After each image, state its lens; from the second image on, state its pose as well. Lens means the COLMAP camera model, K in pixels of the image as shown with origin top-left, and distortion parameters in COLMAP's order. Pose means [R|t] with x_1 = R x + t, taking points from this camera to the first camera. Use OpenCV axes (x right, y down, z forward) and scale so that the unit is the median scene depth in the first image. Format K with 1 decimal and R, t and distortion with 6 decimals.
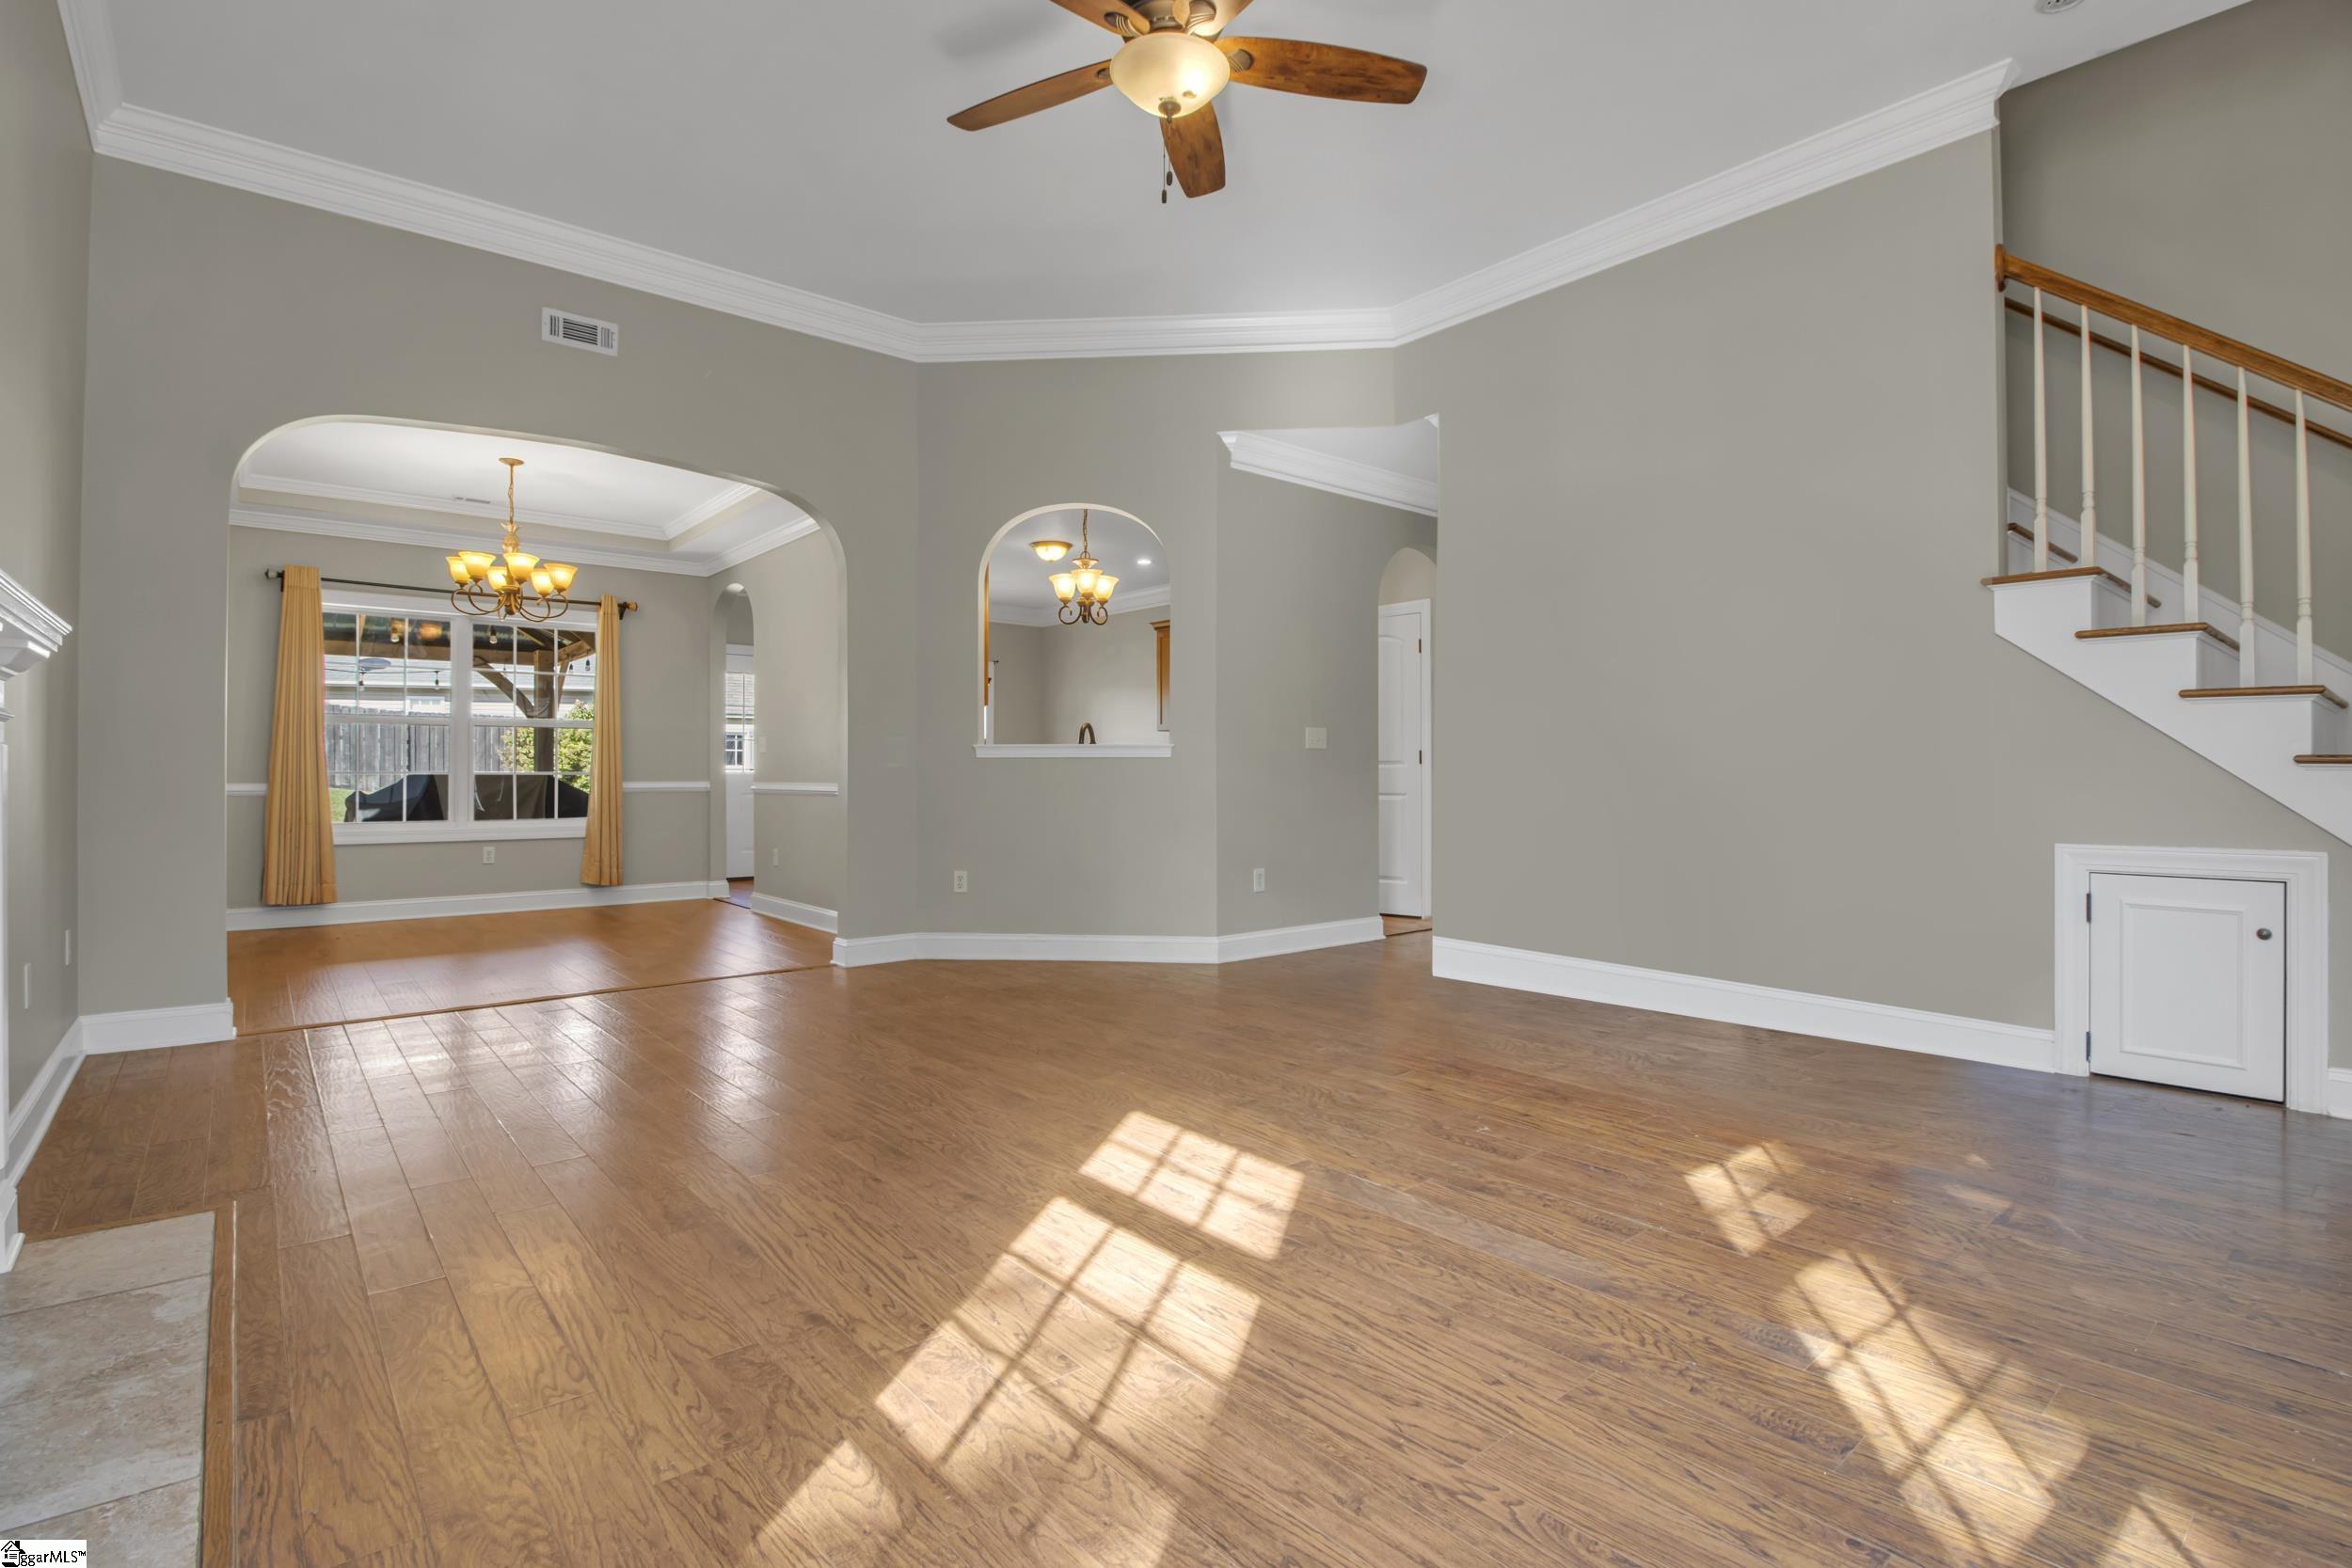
lens RADIAL K [[1105.8, 0, 1196.0], [0, 1105.8, 778.4], [0, 0, 1]] dist [-0.017162, -0.005163]
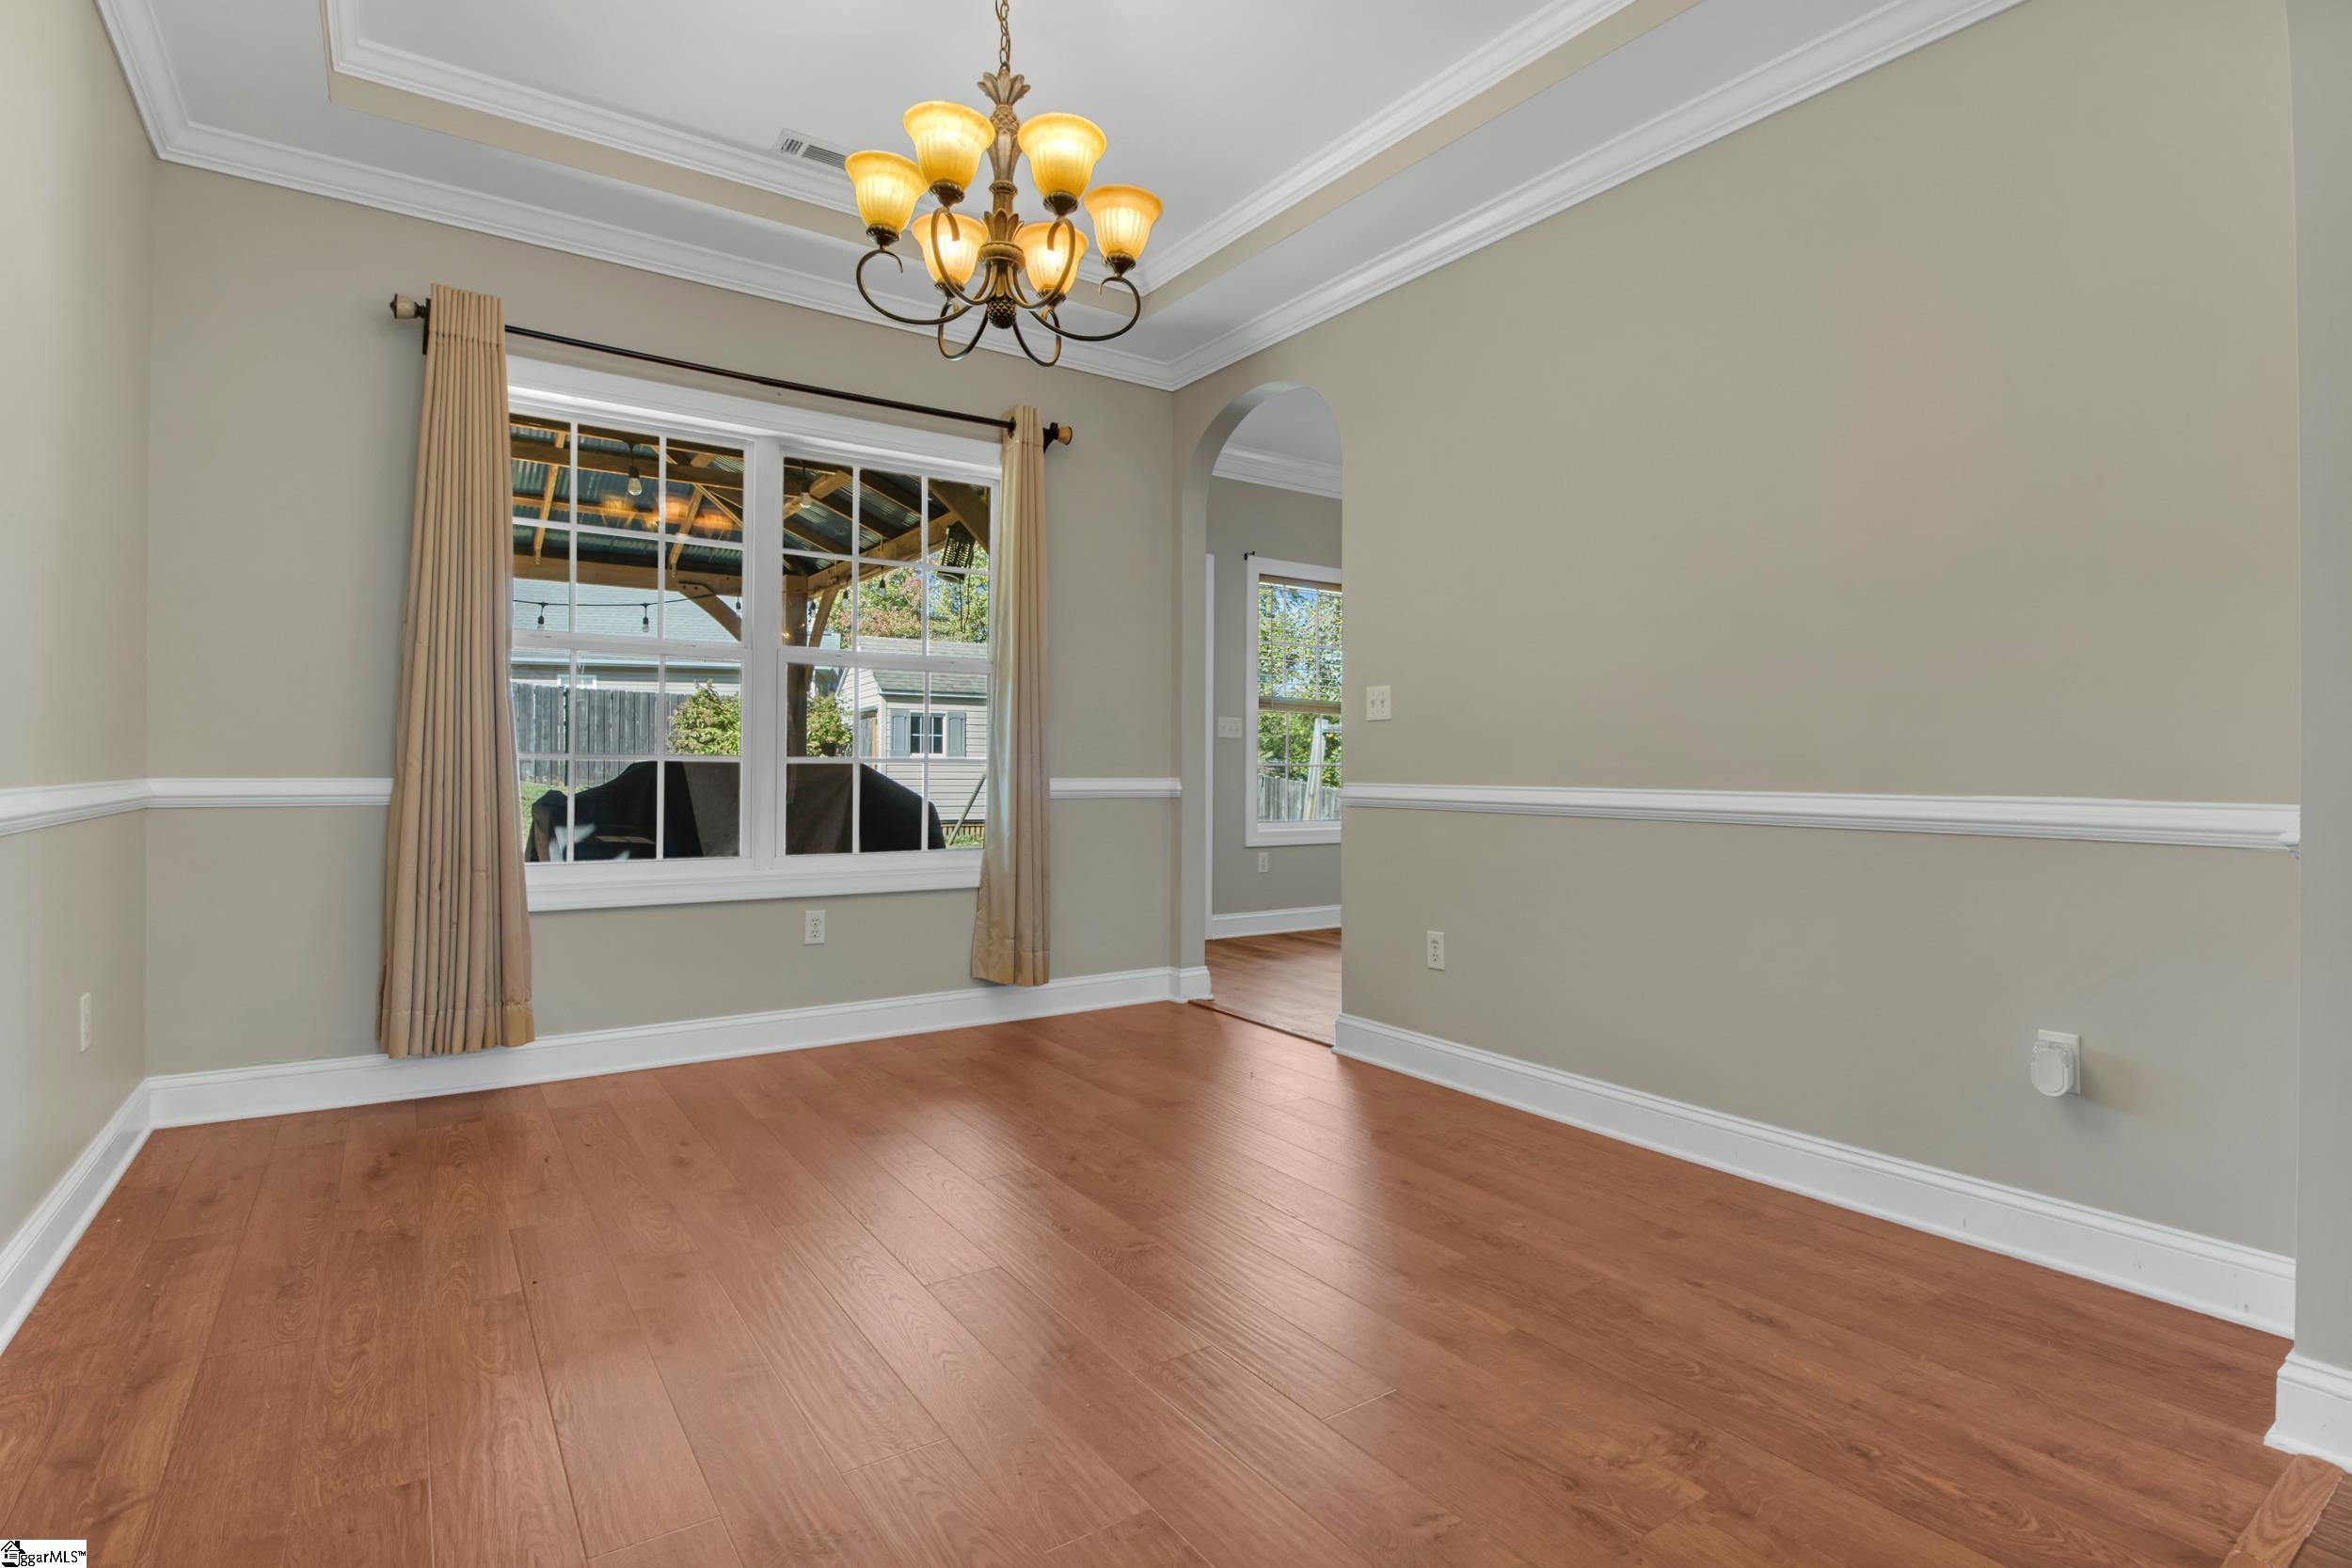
lens RADIAL K [[1146.6, 0, 1180.9], [0, 1146.6, 778.9], [0, 0, 1]] dist [-0.029104, -0.001229]
pose [[0.993323, 0.007504, -0.115123, -0.421980], [-0.006587, 0.999943, 0.008351, -0.001520], [0.115180, -0.007537, 0.993316, 0.509118]]
